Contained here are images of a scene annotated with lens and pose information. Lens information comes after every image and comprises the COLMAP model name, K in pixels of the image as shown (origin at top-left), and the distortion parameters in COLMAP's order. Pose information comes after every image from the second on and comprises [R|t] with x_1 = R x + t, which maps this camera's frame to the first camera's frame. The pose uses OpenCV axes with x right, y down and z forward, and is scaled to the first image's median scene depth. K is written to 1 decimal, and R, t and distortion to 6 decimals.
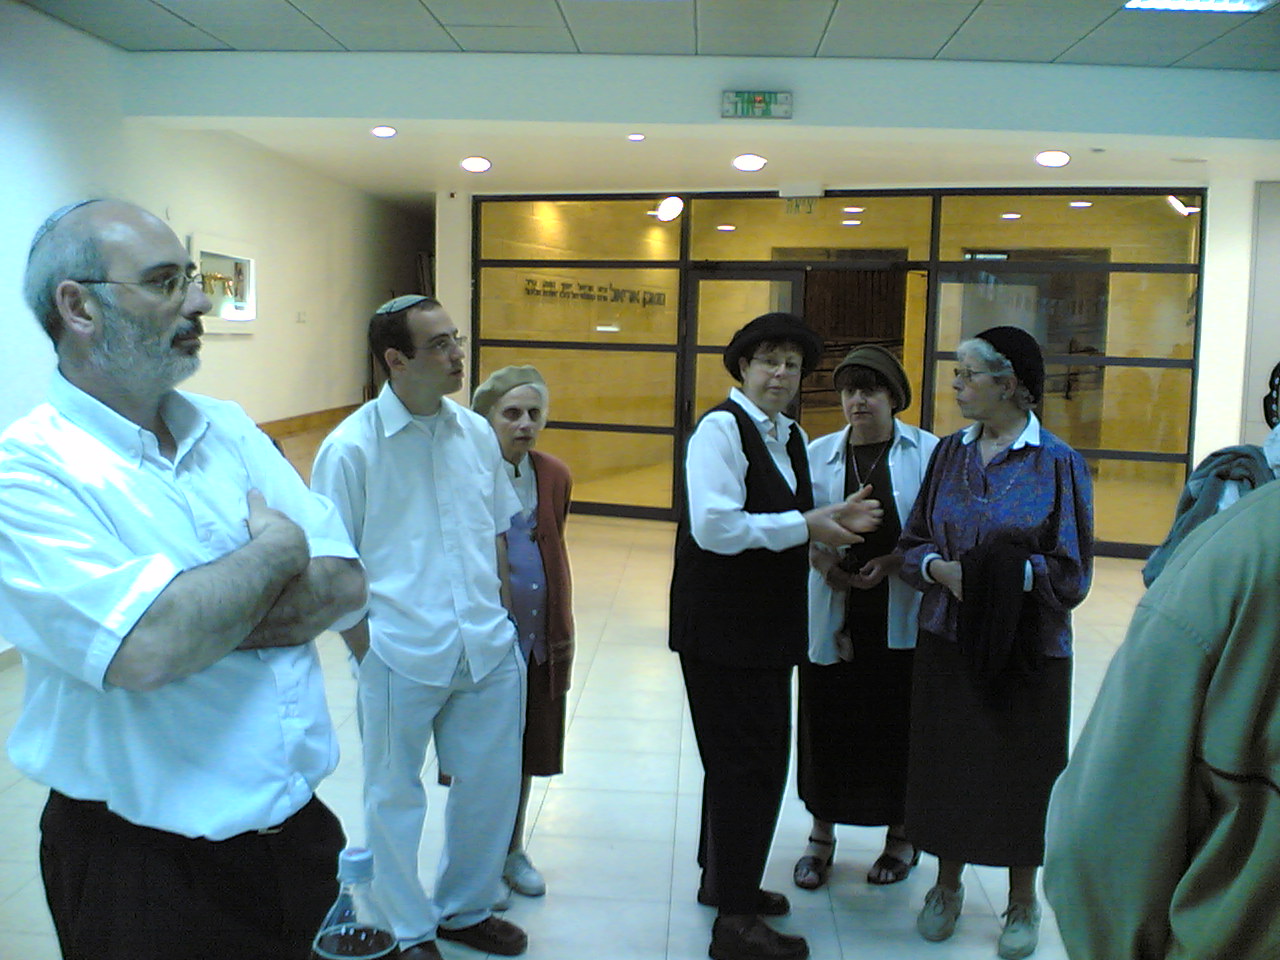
lens RADIAL K [[1451.5, 0, 640.0], [0, 1451.5, 480.0], [0, 0, 1]] dist [0.166637, -0.764866]
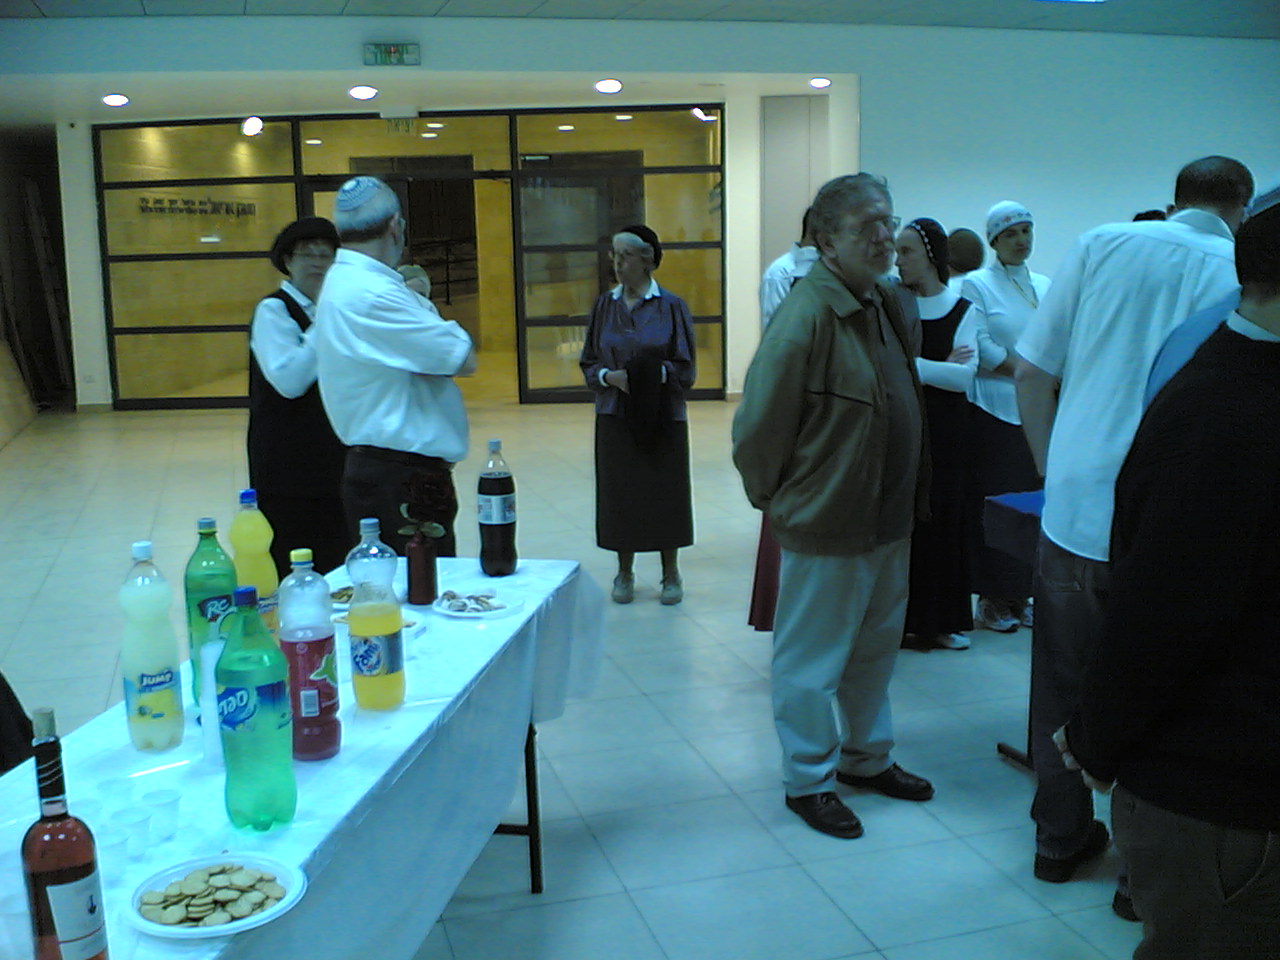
lens RADIAL K [[1451.5, 0, 640.0], [0, 1451.5, 480.0], [0, 0, 1]] dist [0.166637, -0.764866]
pose [[0.948540, -0.101620, 0.299909, -0.078496], [0.081258, 0.993506, 0.079636, 0.015028], [-0.306054, -0.051168, 0.950638, -0.168945]]
